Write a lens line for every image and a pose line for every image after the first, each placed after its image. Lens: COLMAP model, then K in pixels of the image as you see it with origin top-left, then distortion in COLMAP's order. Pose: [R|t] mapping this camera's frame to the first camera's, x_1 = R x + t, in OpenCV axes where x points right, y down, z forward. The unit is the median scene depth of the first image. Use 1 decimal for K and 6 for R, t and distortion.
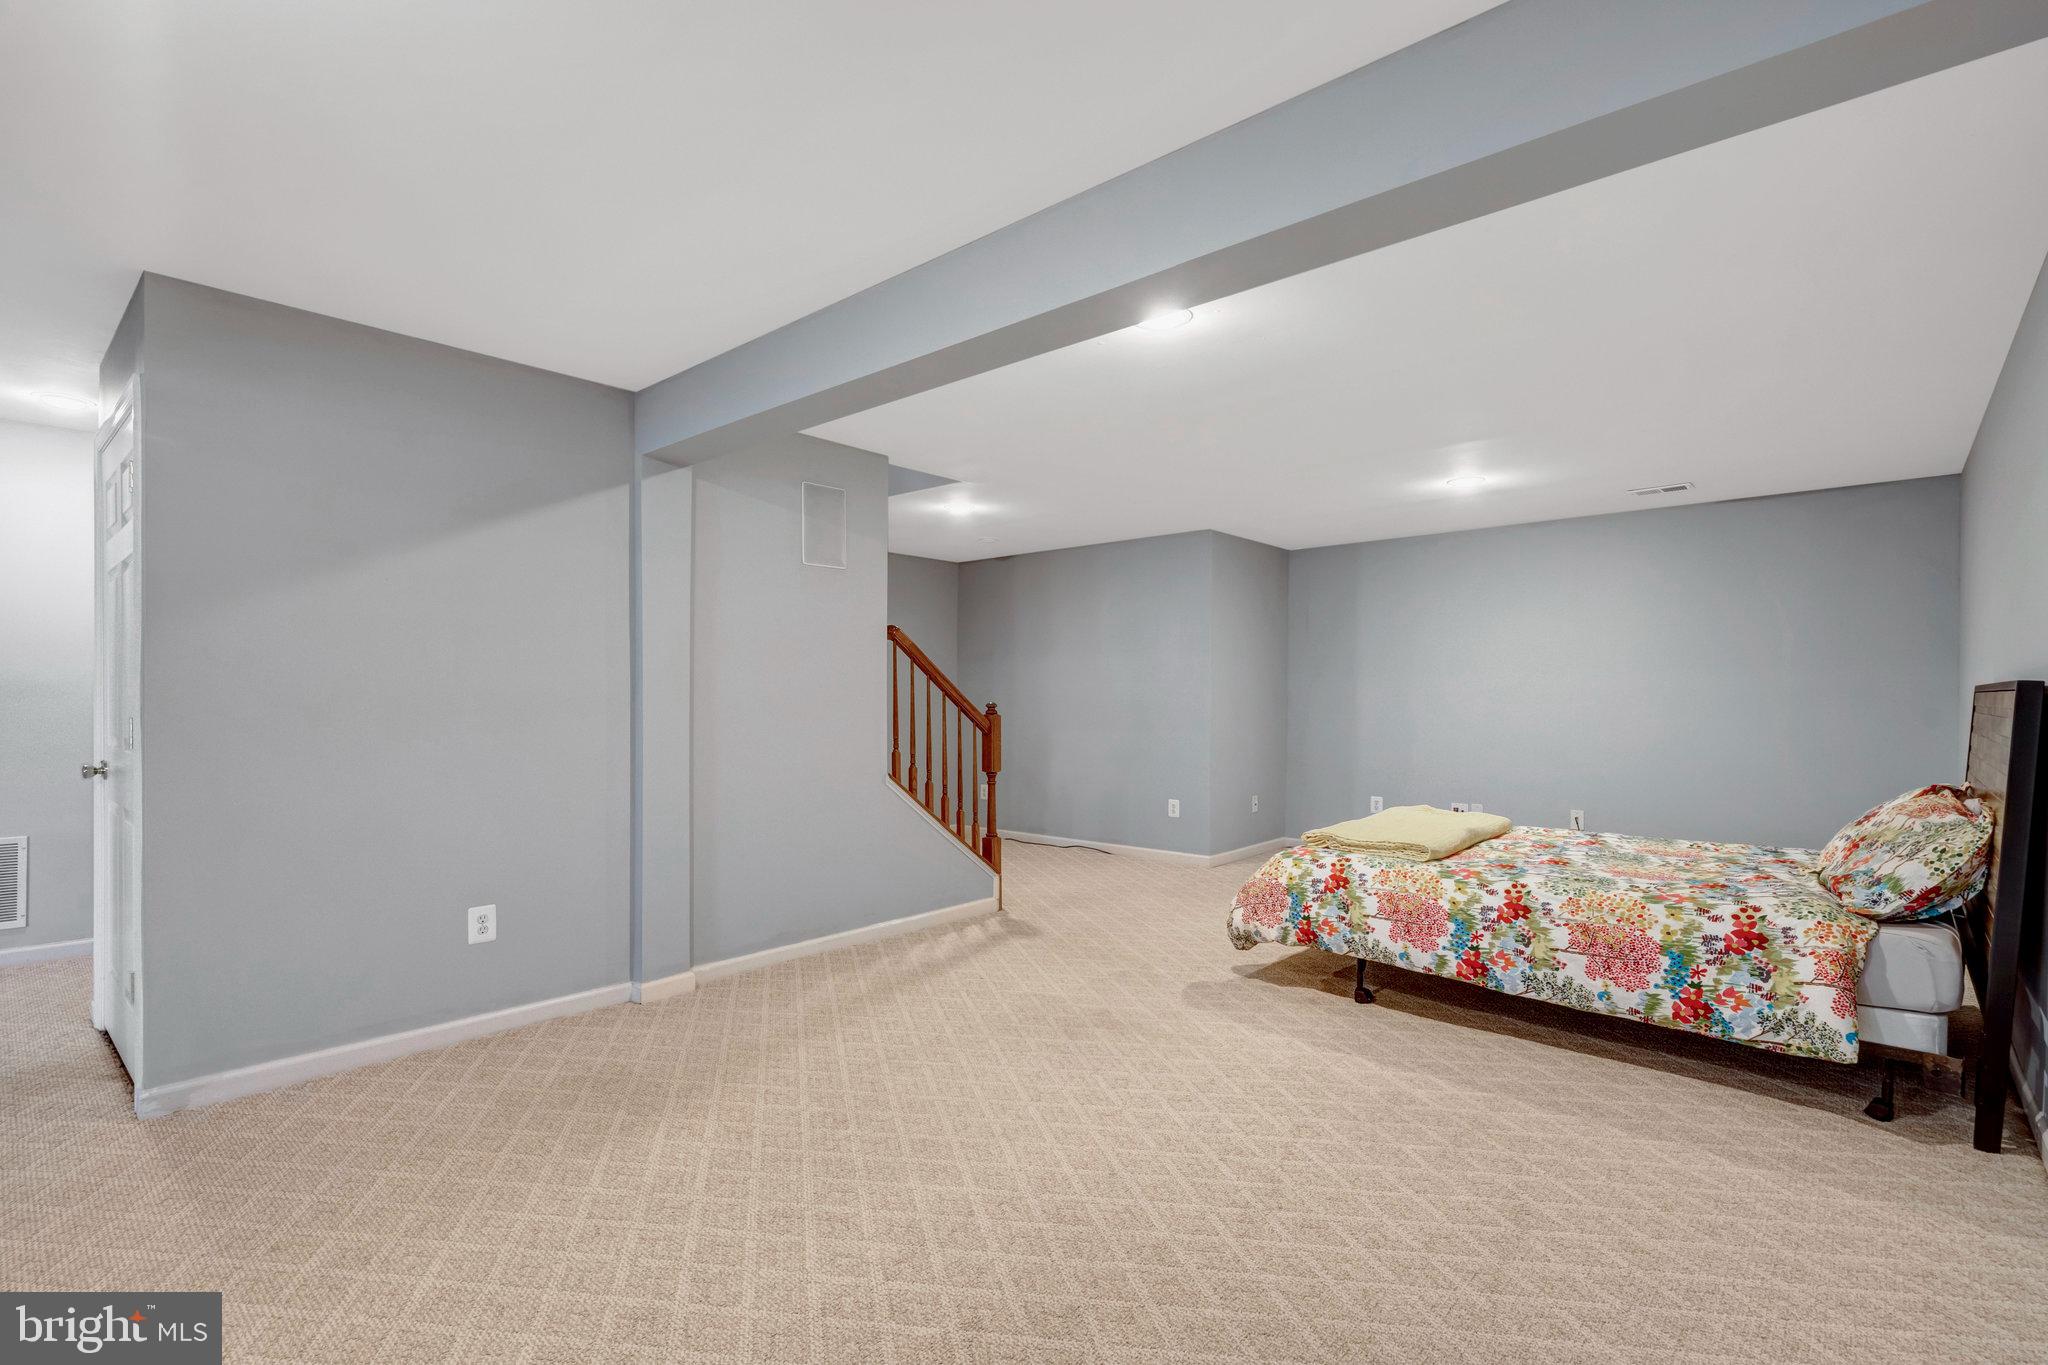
lens RADIAL K [[944.9, 0, 1008.8], [0, 944.9, 692.6], [0, 0, 1]] dist [-0.003863, 0.002380]
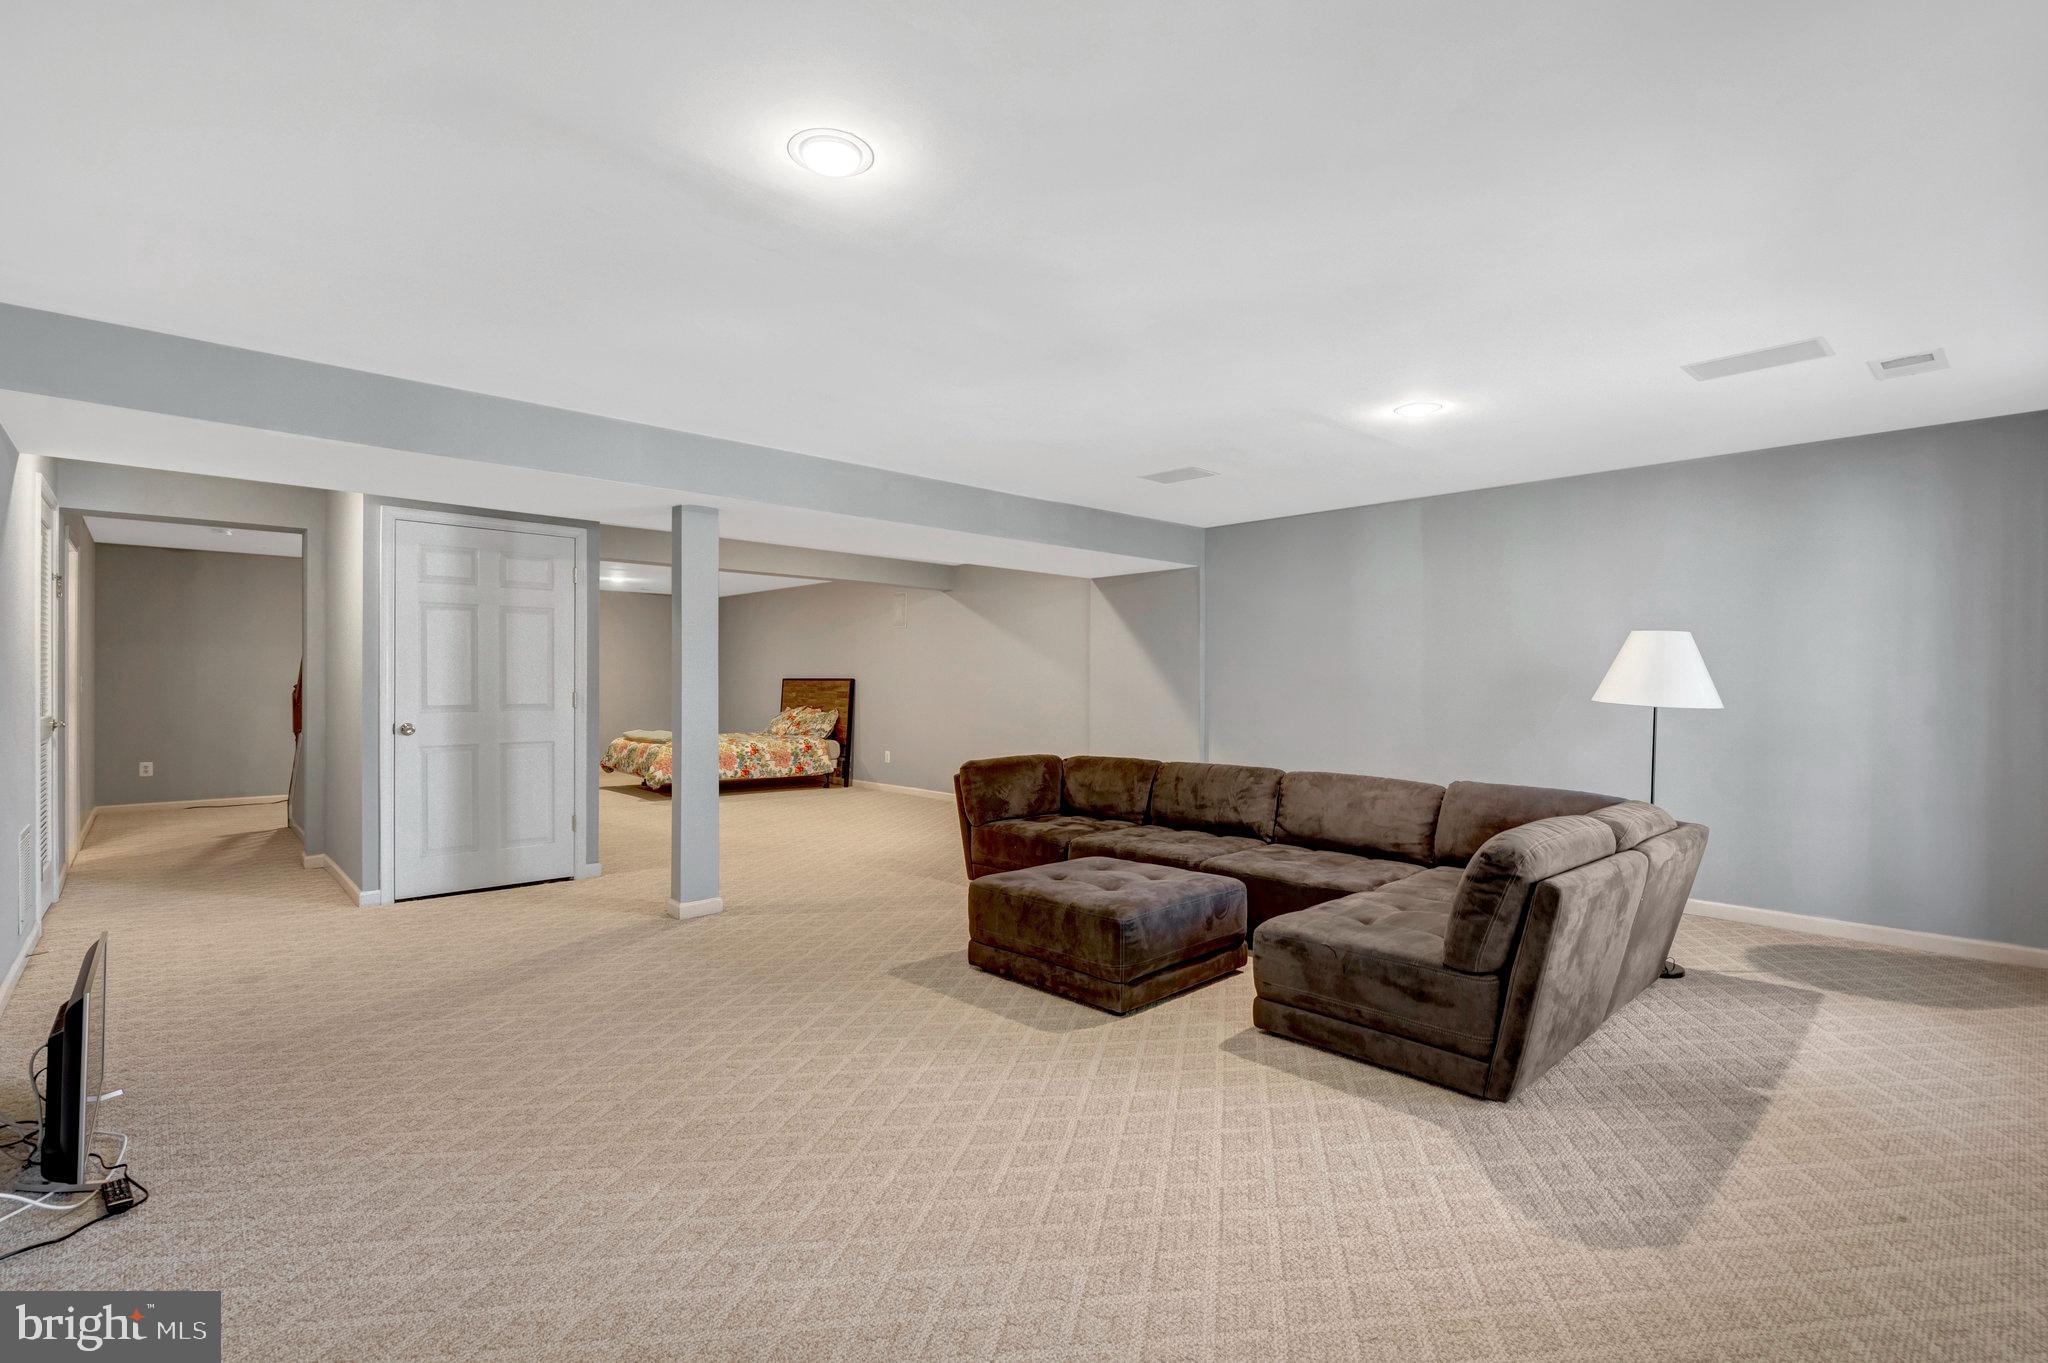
lens RADIAL K [[944.9, 0, 1003.0], [0, 944.9, 681.1], [0, 0, 1]] dist [-0.003863, 0.002380]
pose [[0.098973, 0.002234, 0.995088, -2.693208], [-0.014195, 0.999899, -0.000833, -0.008015], [-0.994989, -0.014043, 0.098994, -0.118465]]
